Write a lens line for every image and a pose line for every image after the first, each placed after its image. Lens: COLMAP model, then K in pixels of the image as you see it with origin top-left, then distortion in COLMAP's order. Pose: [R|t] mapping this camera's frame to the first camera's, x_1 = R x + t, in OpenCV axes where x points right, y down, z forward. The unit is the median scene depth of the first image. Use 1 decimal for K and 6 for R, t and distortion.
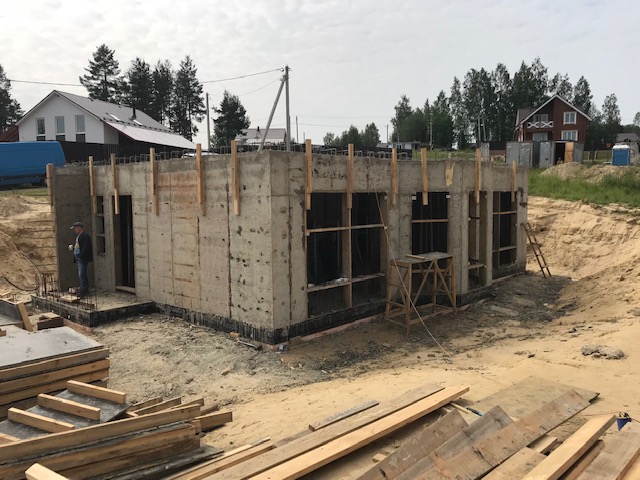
lens RADIAL K [[518.2, 0, 320.0], [0, 518.2, 240.0], [0, 0, 1]] dist [-0.001978, -0.008035]
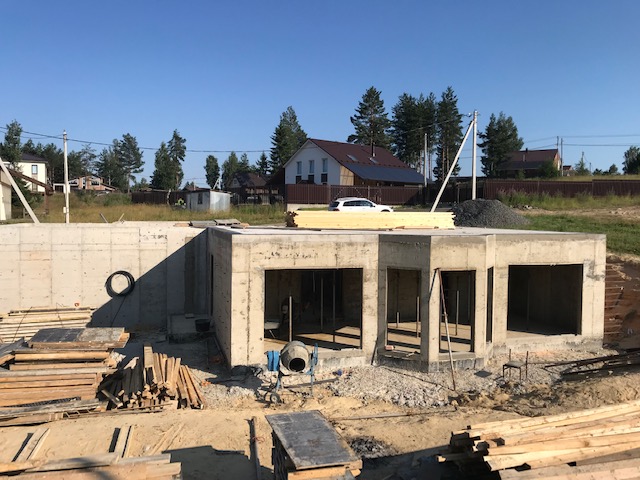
lens RADIAL K [[518.2, 0, 320.0], [0, 518.2, 240.0], [0, 0, 1]] dist [-0.001978, -0.008035]
pose [[0.846283, 0.049109, -0.530466, 0.105125], [-0.065041, 0.997818, -0.011387, -0.021019], [0.528749, 0.044138, 0.847630, -0.012202]]
